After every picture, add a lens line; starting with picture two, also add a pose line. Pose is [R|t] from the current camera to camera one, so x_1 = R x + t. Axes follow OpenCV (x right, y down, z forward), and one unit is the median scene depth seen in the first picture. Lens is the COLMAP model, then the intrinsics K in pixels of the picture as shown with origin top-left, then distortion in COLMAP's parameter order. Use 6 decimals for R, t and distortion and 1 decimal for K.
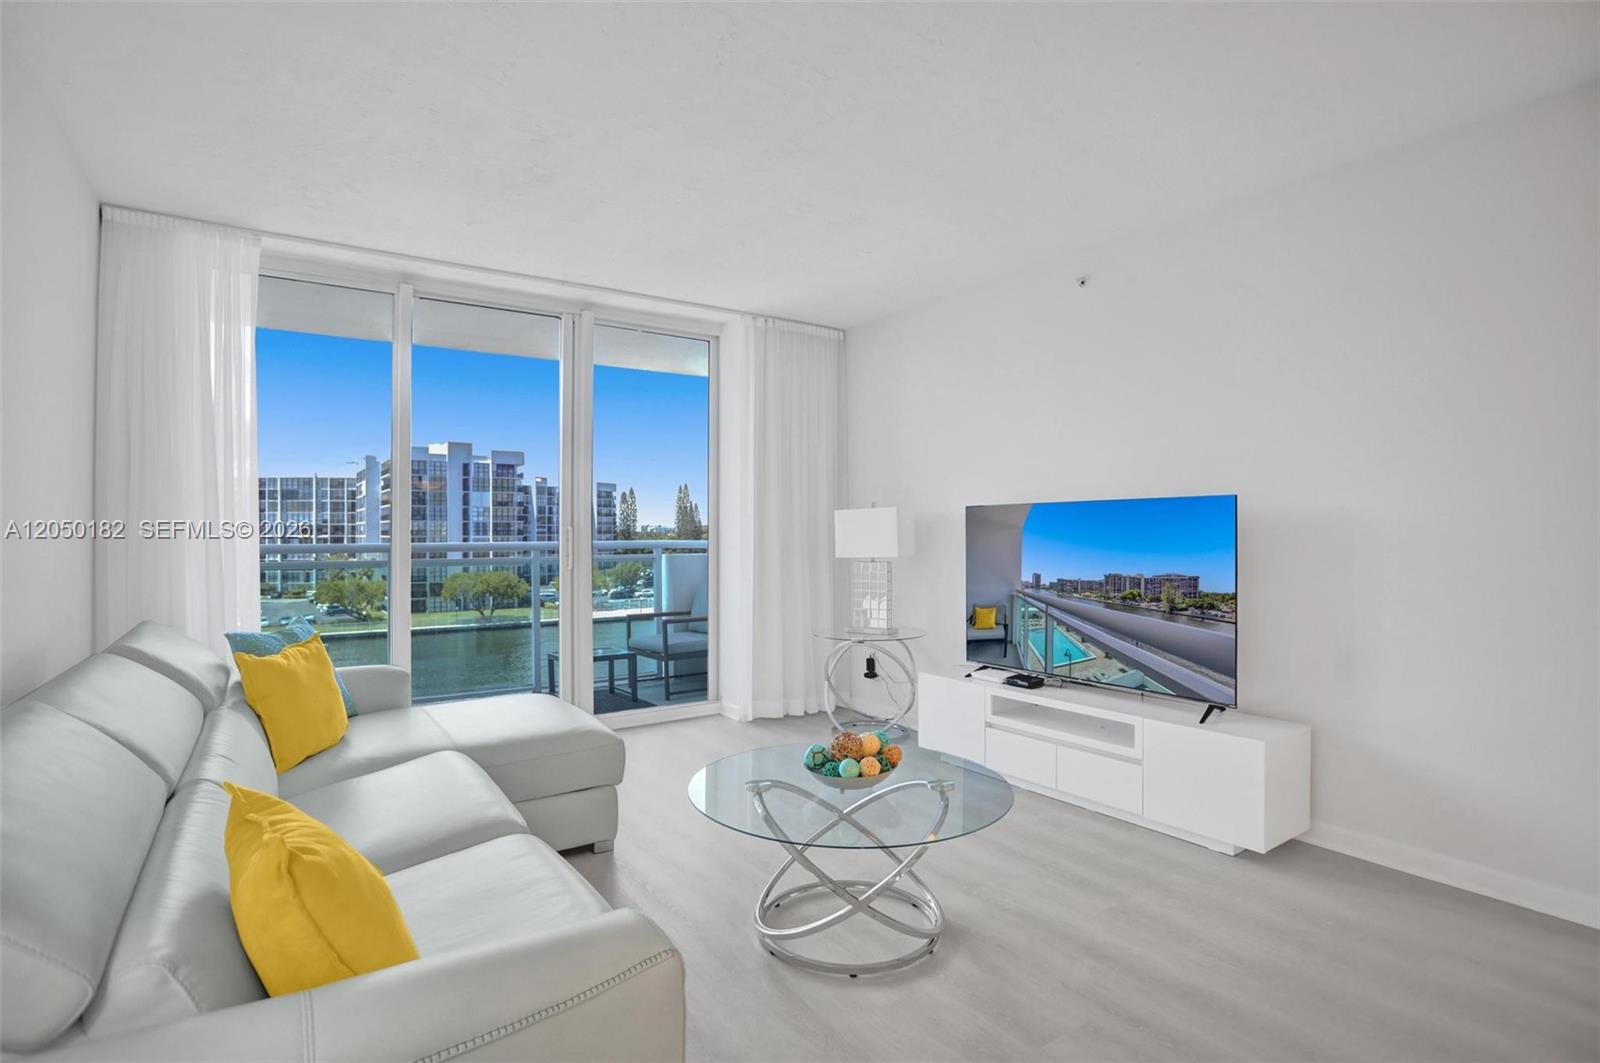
lens RADIAL K [[786.6, 0, 779.7], [0, 786.6, 535.8], [0, 0, 1]] dist [-0.047872, 0.015925]
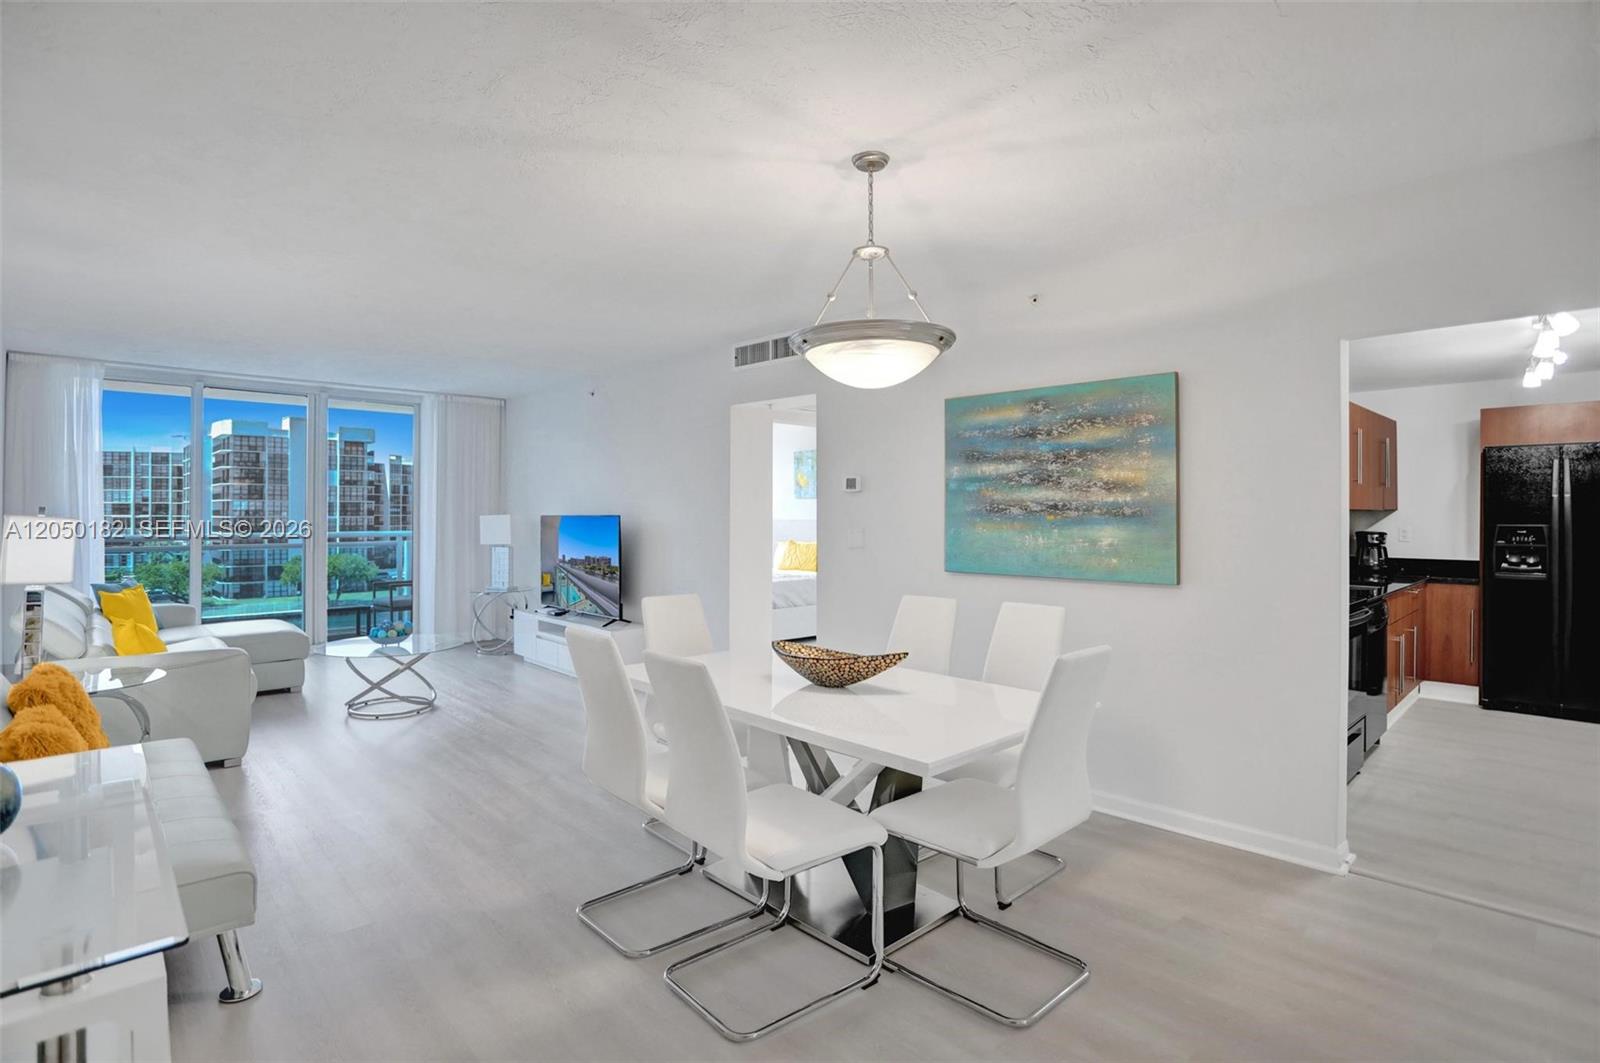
lens RADIAL K [[807.1, 0, 802.9], [0, 807.1, 513.1], [0, 0, 1]] dist [-0.071764, 0.035474]
pose [[0.985591, 0.004838, 0.169076, 0.548447], [-0.004166, 0.999982, -0.004333, -0.042938], [-0.169093, 0.003567, 0.985594, -0.938884]]
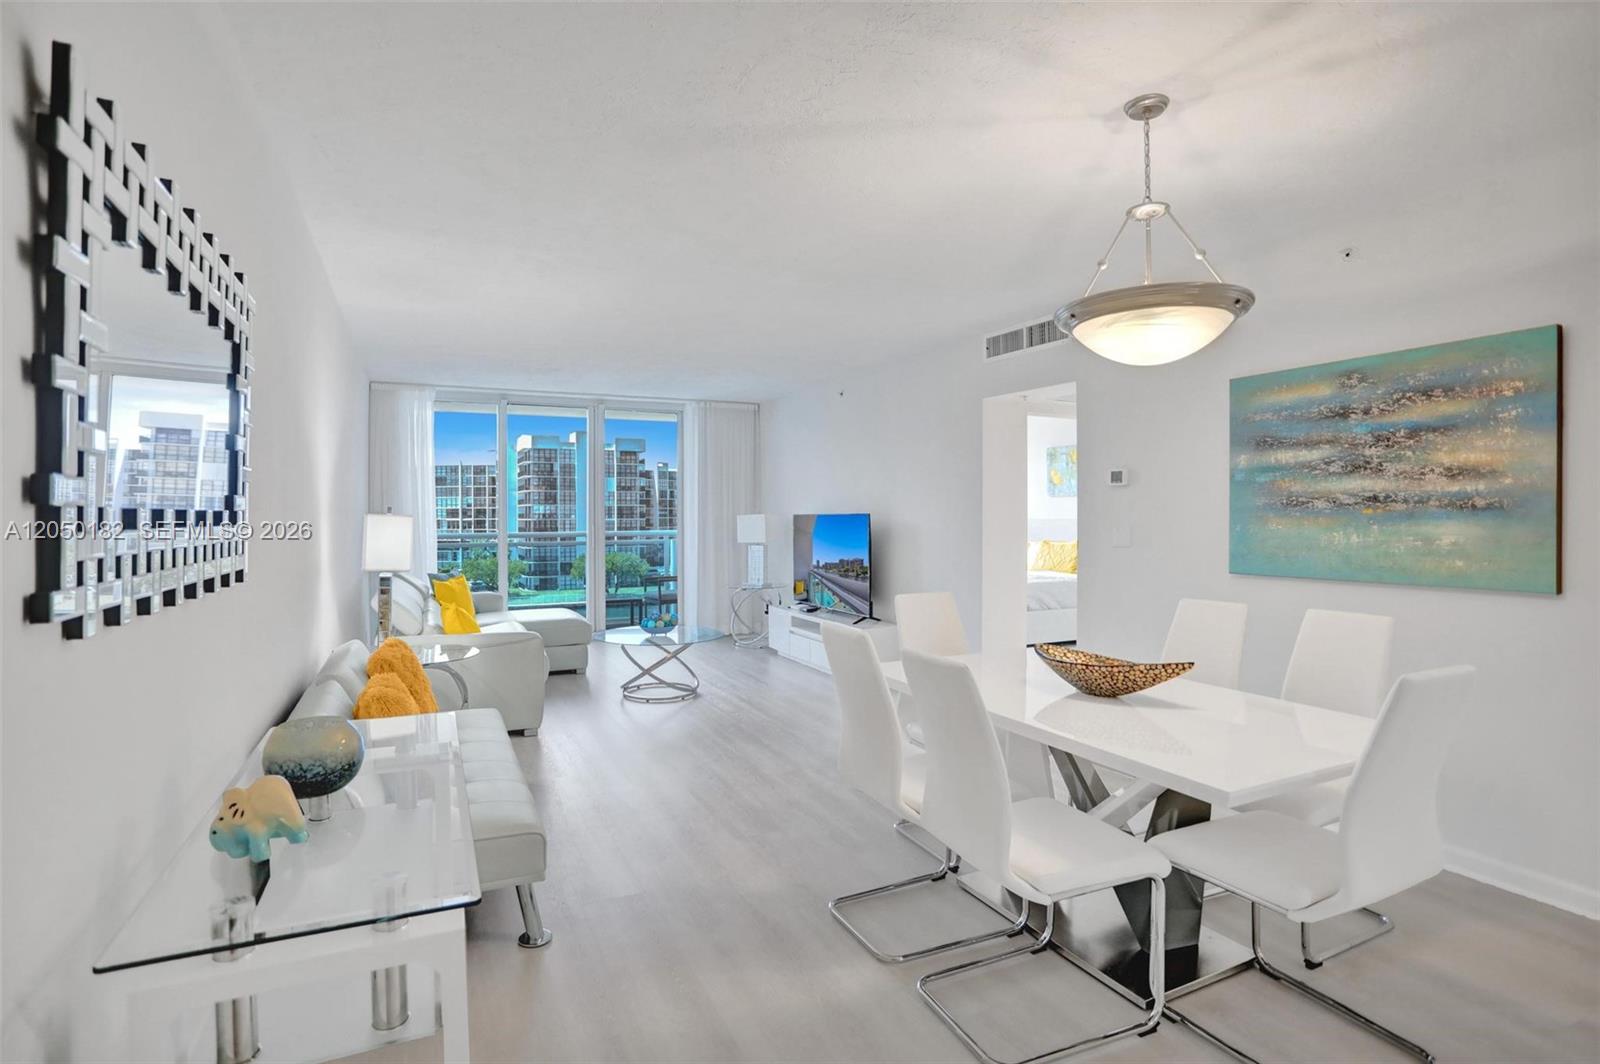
lens RADIAL K [[804.2, 0, 796.2], [0, 804.2, 534.2], [0, 0, 1]] dist [-0.083091, 0.046871]
pose [[0.990172, 0.003150, -0.139822, 0.539582], [-0.000220, 0.999780, 0.020965, -0.036058], [0.139857, -0.020728, 0.989955, -0.904318]]
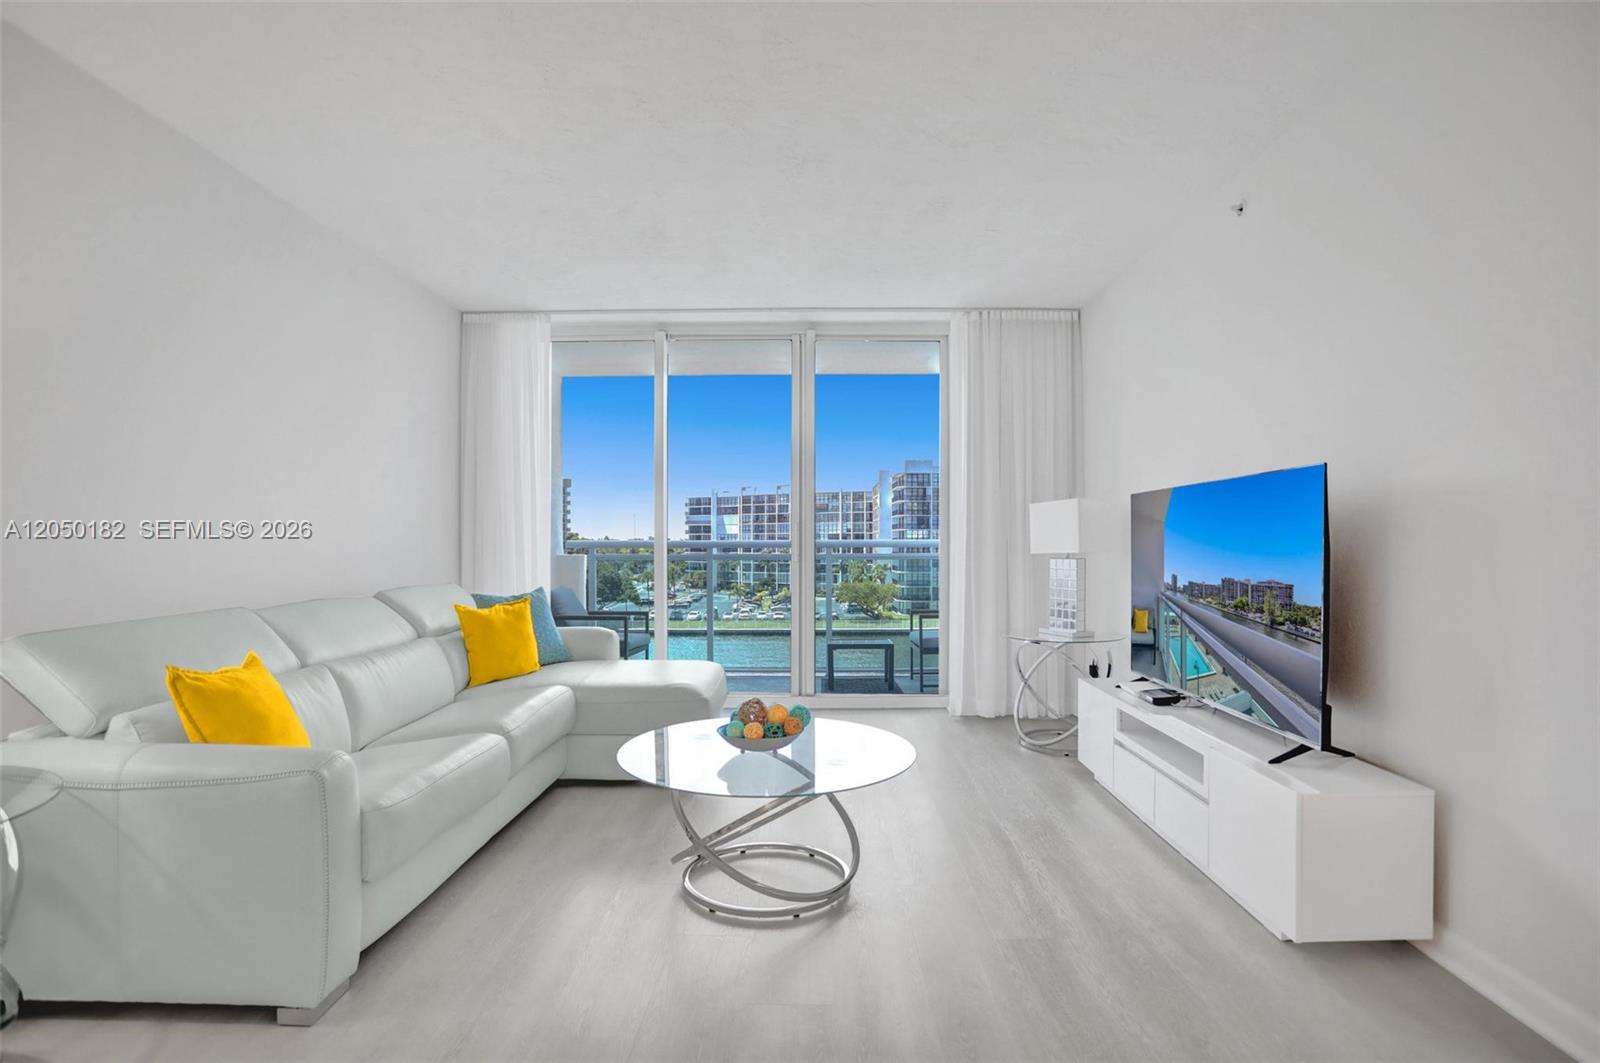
lens RADIAL K [[794.1, 0, 812.1], [0, 794.1, 555.9], [0, 0, 1]] dist [-0.050033, 0.018040]
pose [[0.828859, 0.011925, -0.559330, 0.464694], [-0.003840, 0.999871, 0.015627, 0.018647], [0.559444, -0.010805, 0.828798, 0.077413]]
